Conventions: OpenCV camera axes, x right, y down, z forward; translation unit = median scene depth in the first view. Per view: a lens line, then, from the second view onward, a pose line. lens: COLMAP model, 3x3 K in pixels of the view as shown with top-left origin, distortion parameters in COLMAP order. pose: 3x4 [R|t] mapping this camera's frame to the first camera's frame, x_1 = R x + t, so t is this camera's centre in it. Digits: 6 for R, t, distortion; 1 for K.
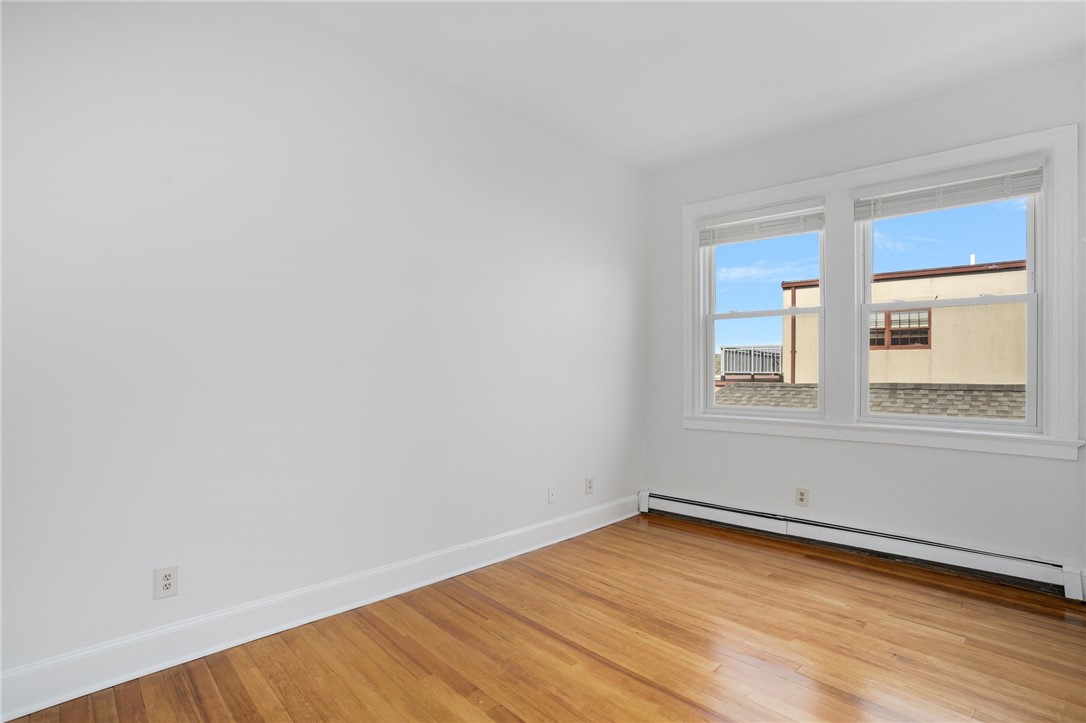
lens RADIAL K [[544.9, 0, 554.3], [0, 544.9, 372.6], [0, 0, 1]] dist [-0.007185, -0.002008]
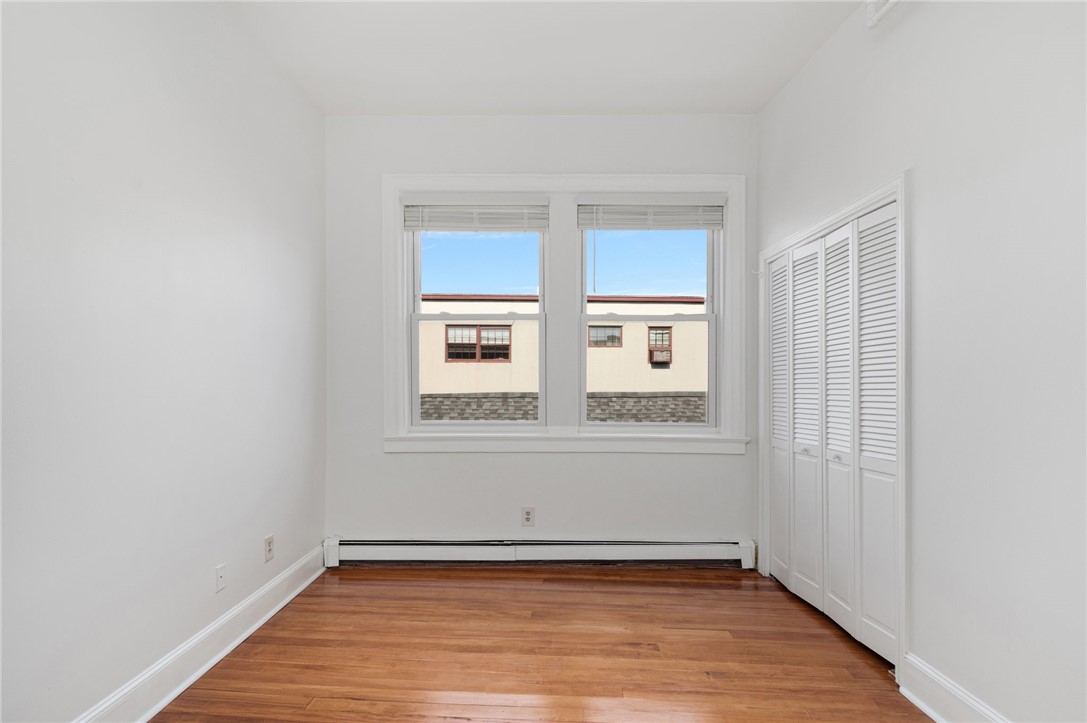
lens RADIAL K [[545.4, 0, 534.8], [0, 545.4, 389.2], [0, 0, 1]] dist [-0.007185, -0.002008]
pose [[0.748539, -0.008706, 0.663034, -0.164668], [0.002347, 0.999942, 0.010479, 0.002334], [-0.663087, -0.006288, 0.748516, 0.328138]]
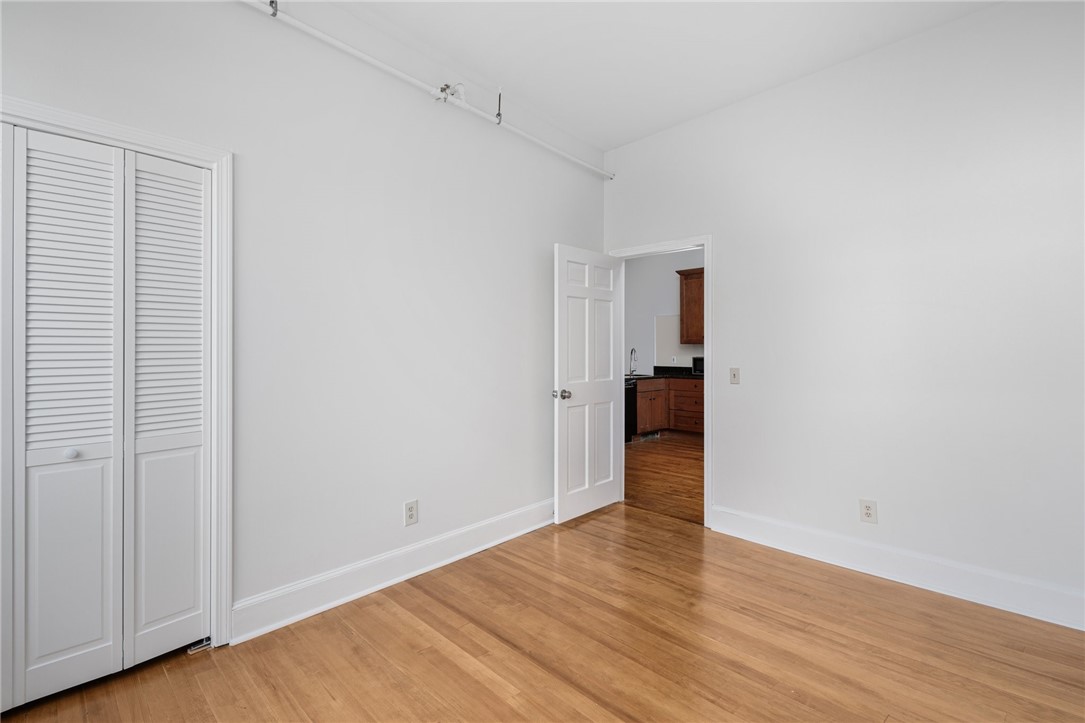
lens RADIAL K [[544.5, 0, 544.3], [0, 544.5, 331.3], [0, 0, 1]] dist [-0.006236, -0.001796]
pose [[-0.999811, -0.013188, -0.014306, 0.193118], [-0.012853, 0.999647, -0.023271, -0.011148], [0.014608, -0.023083, -0.999627, 1.173012]]
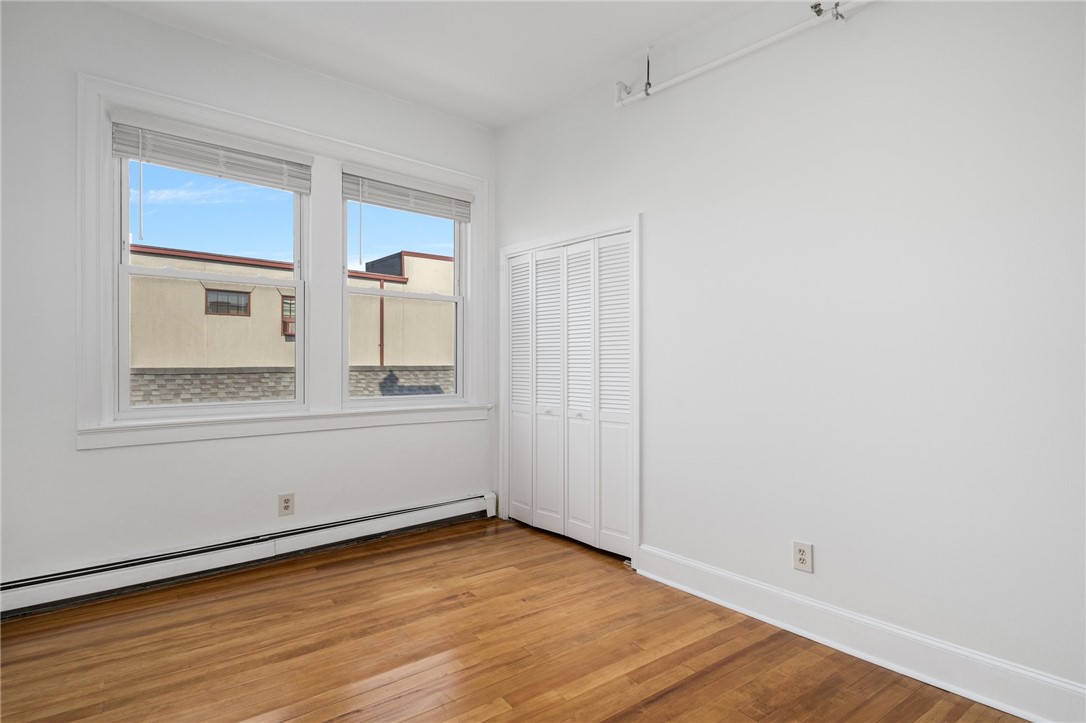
lens RADIAL K [[544.9, 0, 546.0], [0, 544.9, 360.8], [0, 0, 1]] dist [-0.007185, -0.002008]
pose [[0.136469, -0.004617, 0.990634, -0.350272], [-0.003418, 0.999981, 0.005132, 0.002198], [-0.990638, -0.004087, 0.136450, 0.539877]]
